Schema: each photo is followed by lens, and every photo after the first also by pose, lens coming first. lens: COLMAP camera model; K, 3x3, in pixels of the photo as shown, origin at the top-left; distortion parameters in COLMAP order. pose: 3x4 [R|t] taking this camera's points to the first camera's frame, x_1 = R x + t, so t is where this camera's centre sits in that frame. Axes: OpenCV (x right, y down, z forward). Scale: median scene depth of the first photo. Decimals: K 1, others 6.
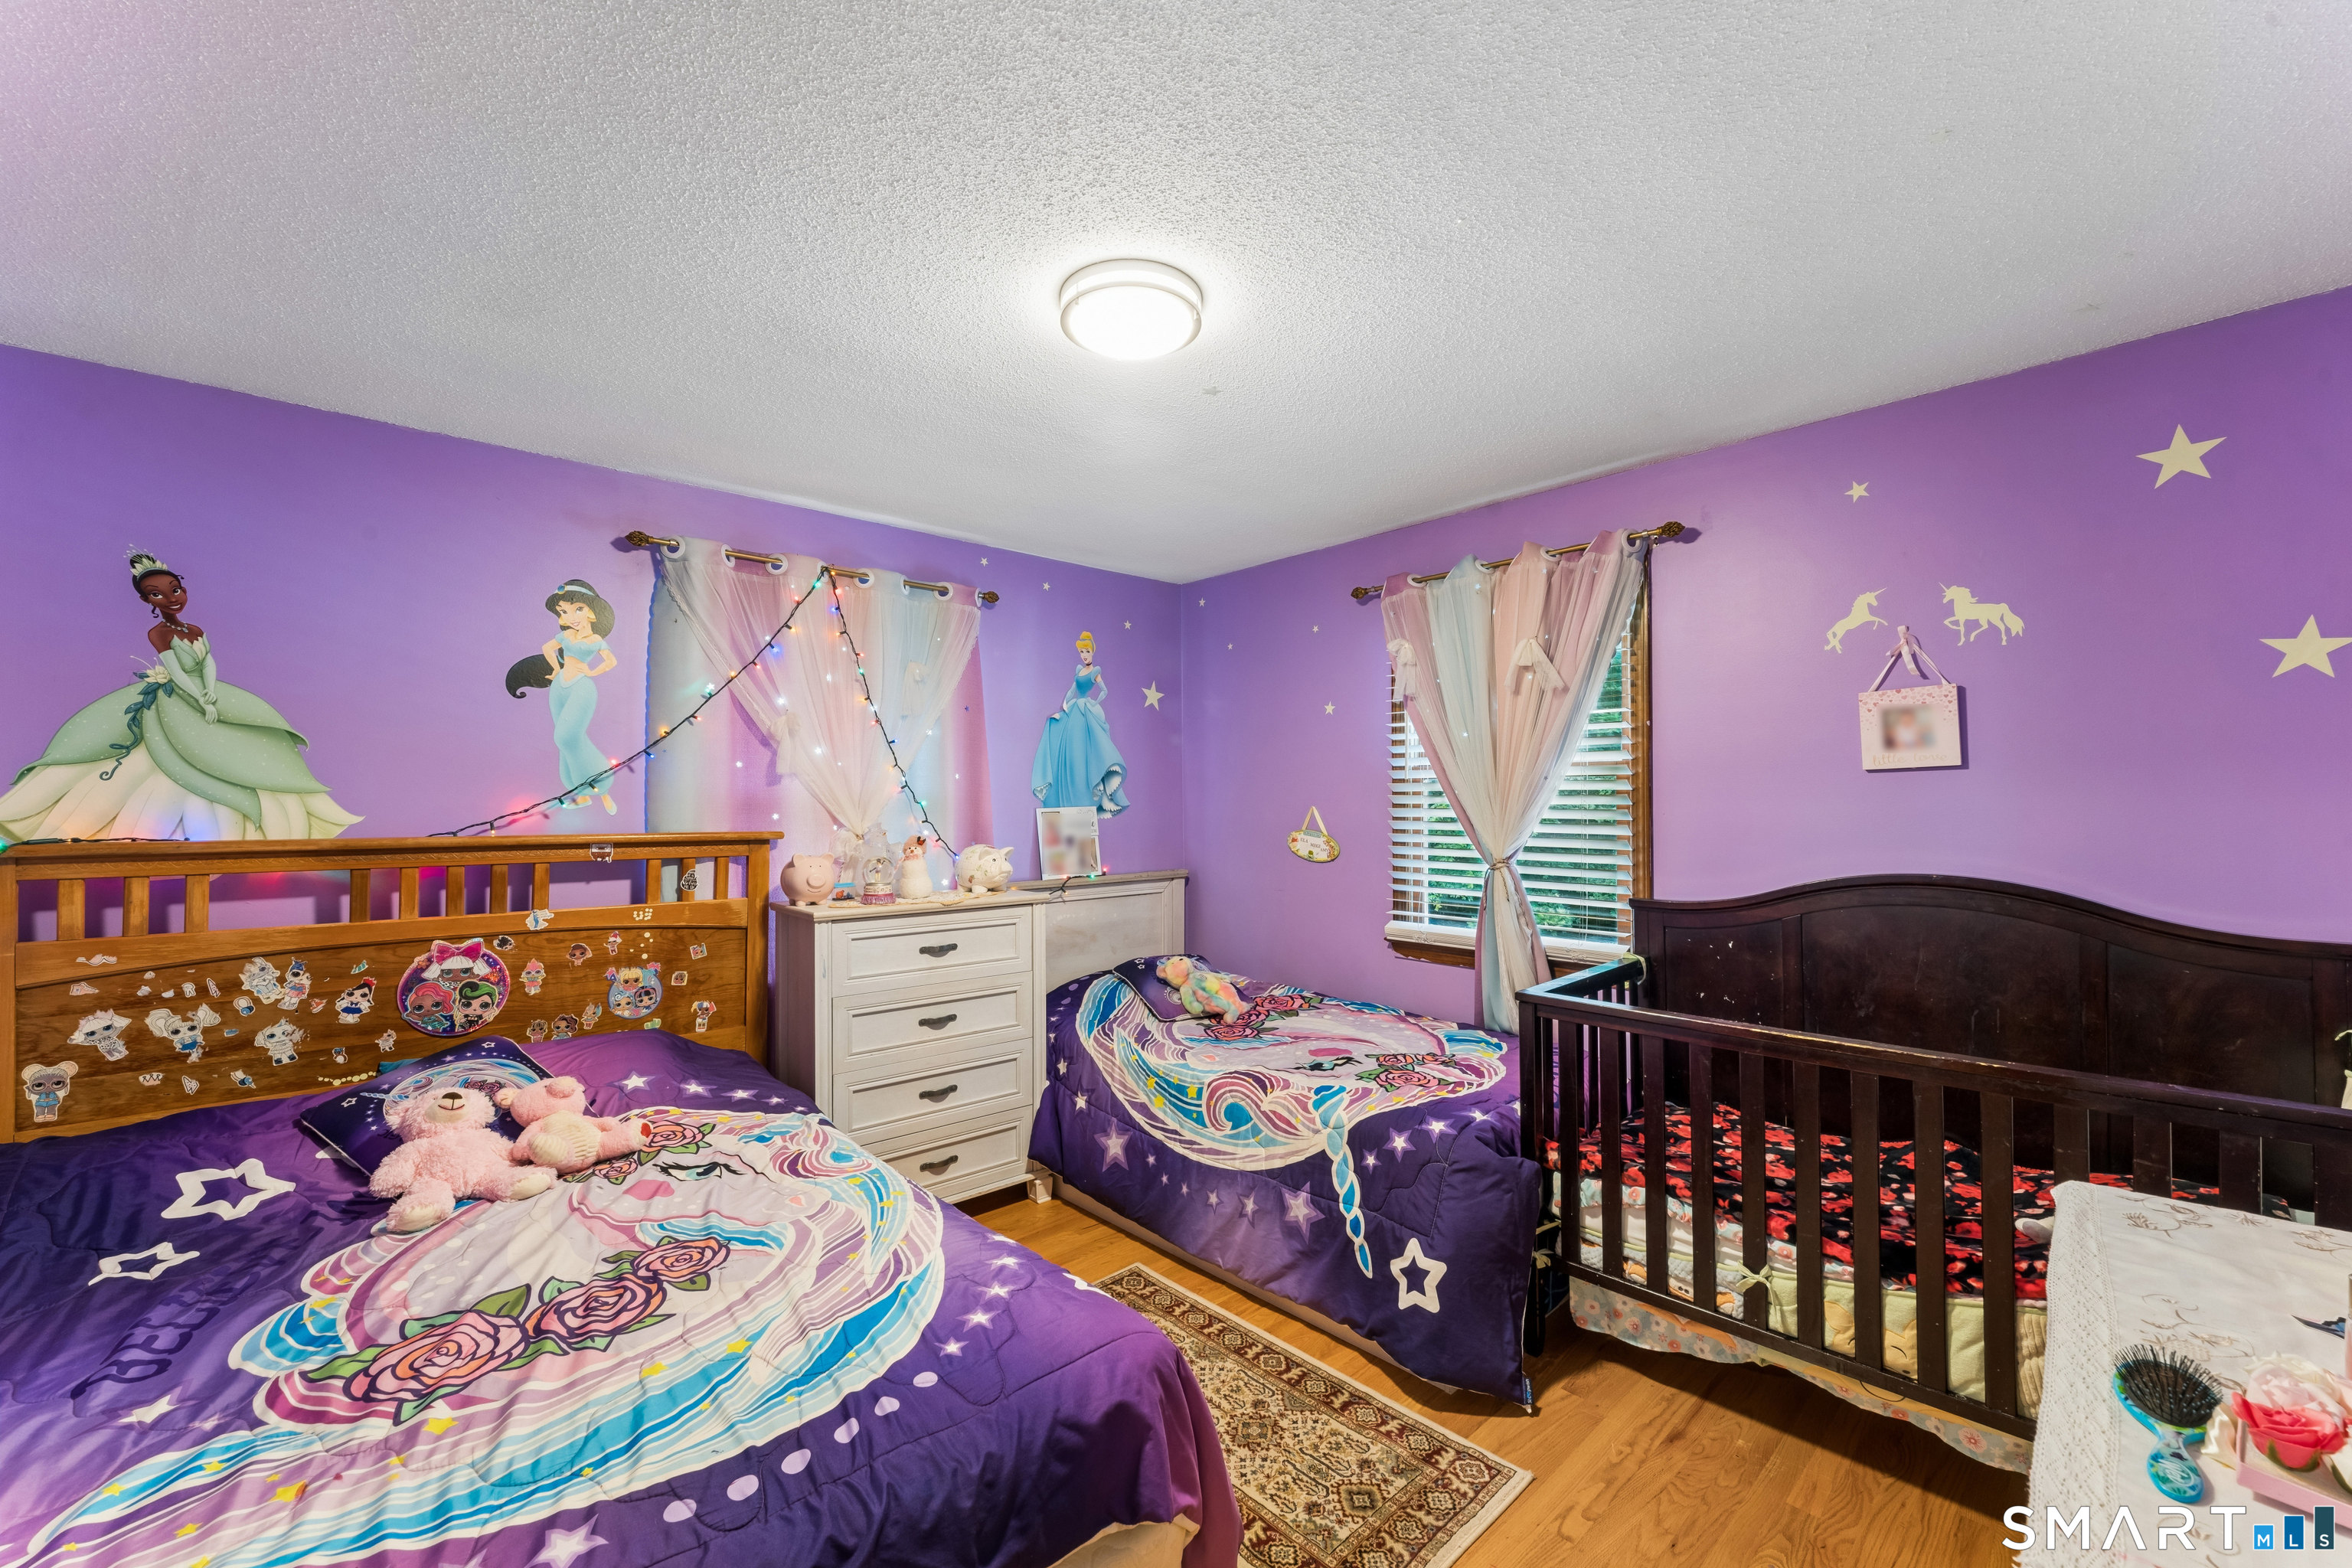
lens RADIAL K [[959.6, 0, 1165.4], [0, 959.6, 771.3], [0, 0, 1]] dist [-0.002807, -0.000434]
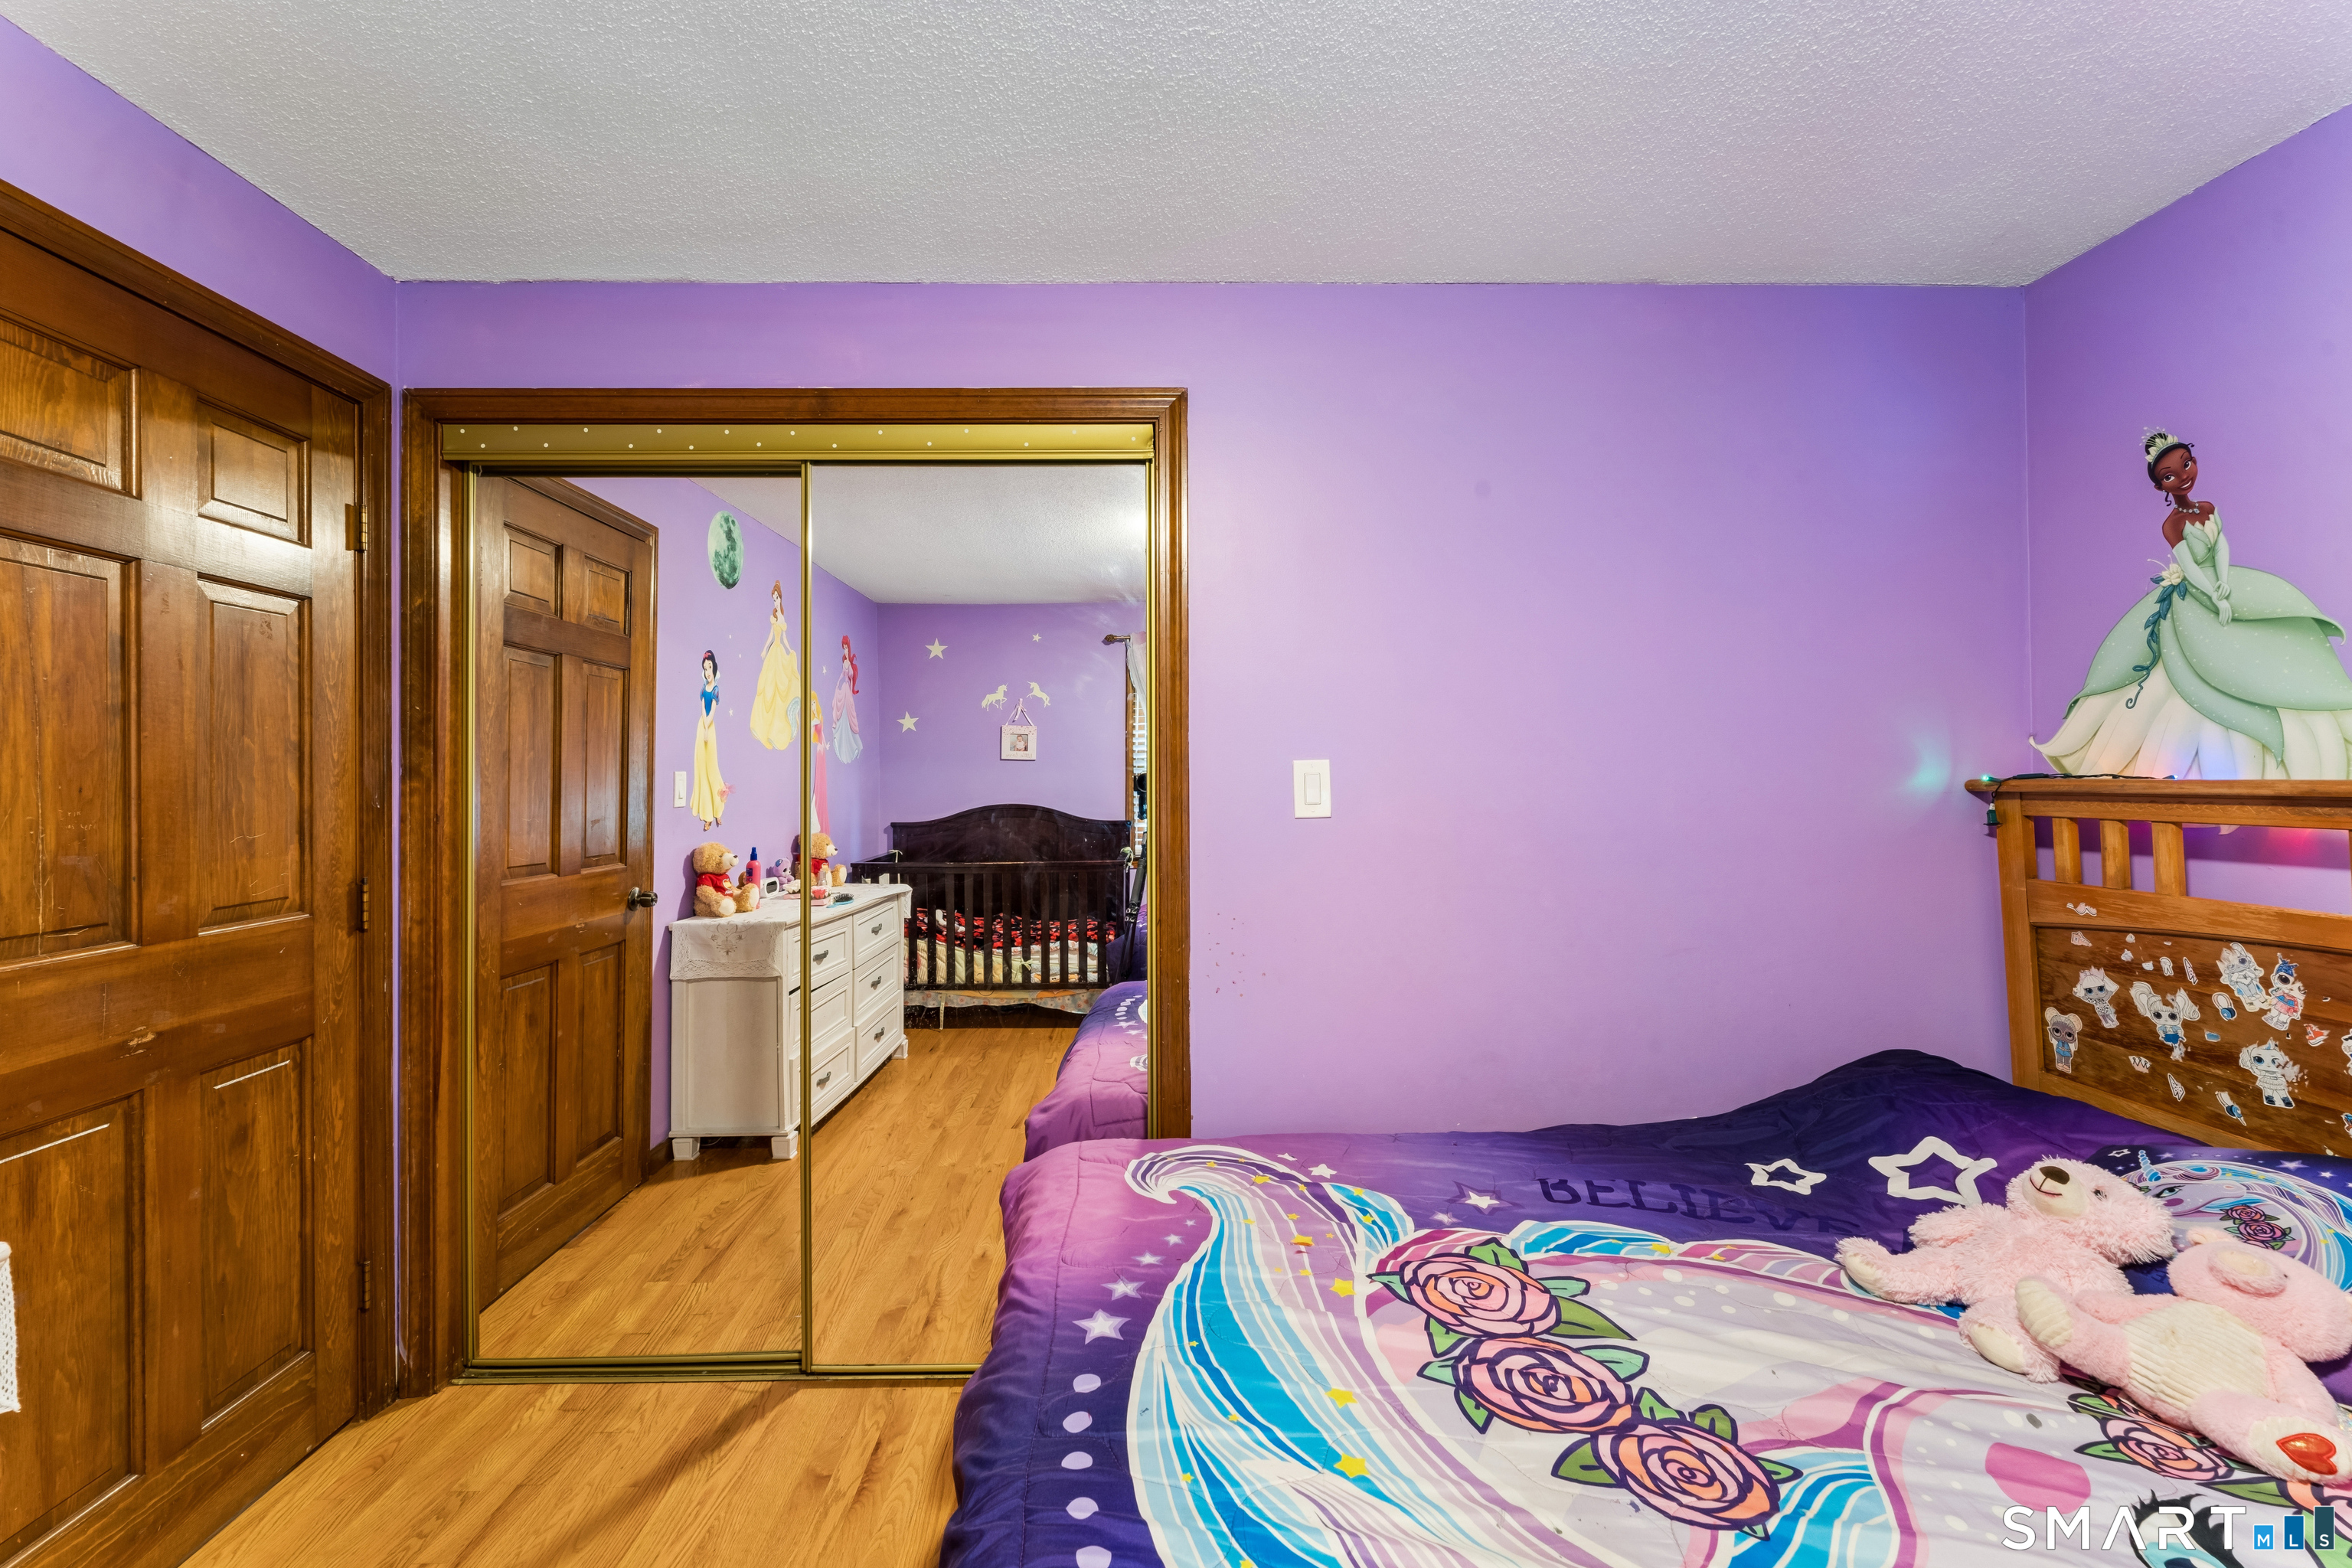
lens RADIAL K [[959.6, 0, 1165.4], [0, 959.6, 771.3], [0, 0, 1]] dist [-0.002807, -0.000434]
pose [[-0.661635, 0.001775, -0.749824, 0.123112], [0.036560, 0.998884, -0.029895, 0.059778], [0.748934, -0.047194, -0.660961, 0.906168]]
